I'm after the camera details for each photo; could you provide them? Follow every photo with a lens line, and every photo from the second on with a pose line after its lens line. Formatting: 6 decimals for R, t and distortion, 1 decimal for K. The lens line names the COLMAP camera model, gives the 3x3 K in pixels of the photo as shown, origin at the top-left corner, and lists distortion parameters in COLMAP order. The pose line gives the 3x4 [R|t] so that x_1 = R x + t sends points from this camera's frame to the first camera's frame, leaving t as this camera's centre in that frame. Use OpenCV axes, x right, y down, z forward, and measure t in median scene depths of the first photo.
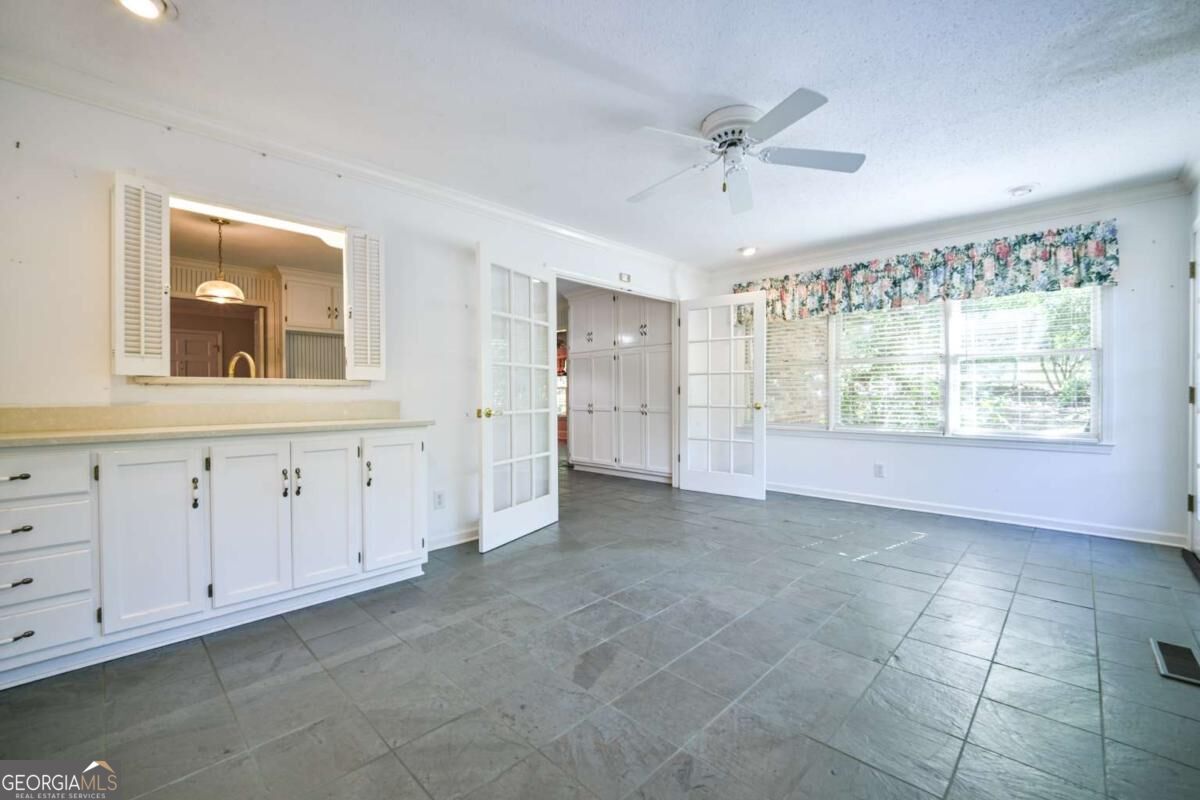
lens RADIAL K [[494.1, 0, 603.5], [0, 494.1, 400.3], [0, 0, 1]] dist [0.018046, -0.004876]
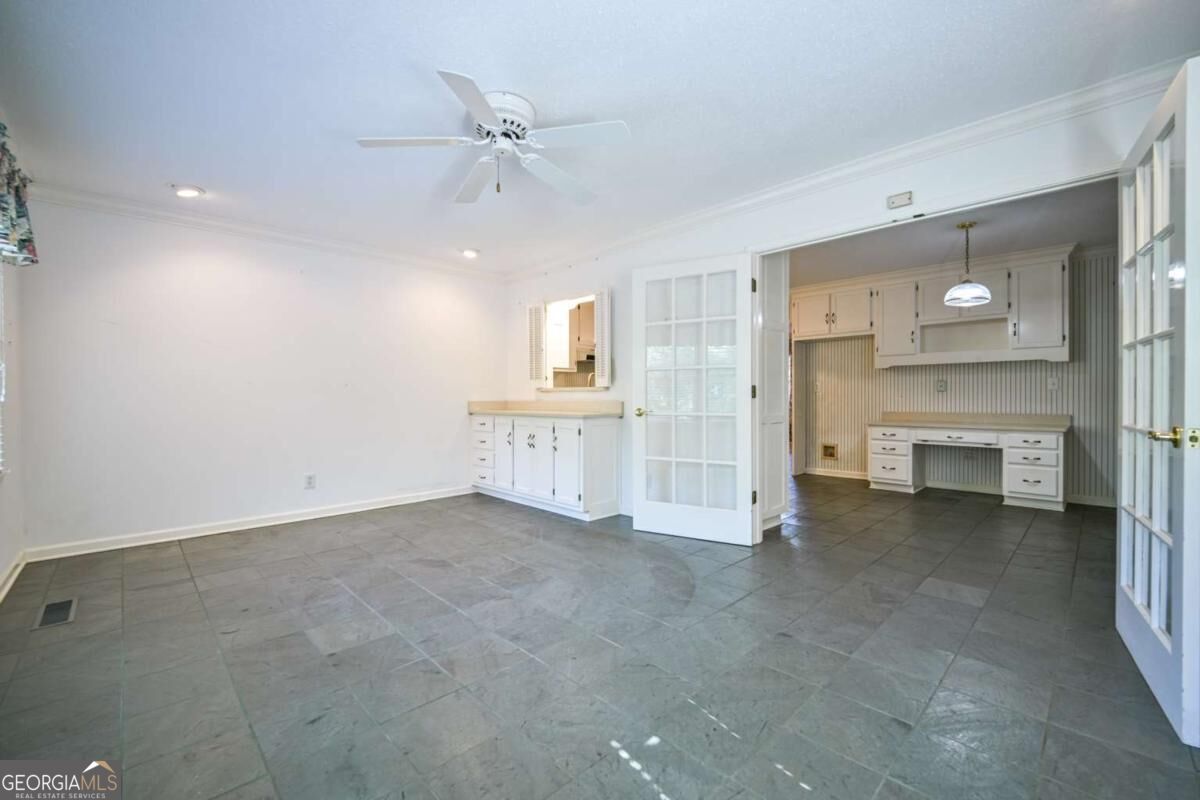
lens RADIAL K [[494.1, 0, 603.6], [0, 494.1, 396.4], [0, 0, 1]] dist [0.018046, -0.004876]
pose [[-0.031003, 0.006650, -0.999497, 1.292705], [-0.006645, 0.999954, 0.006859, -0.027467], [0.999497, 0.006855, -0.030958, 1.309747]]
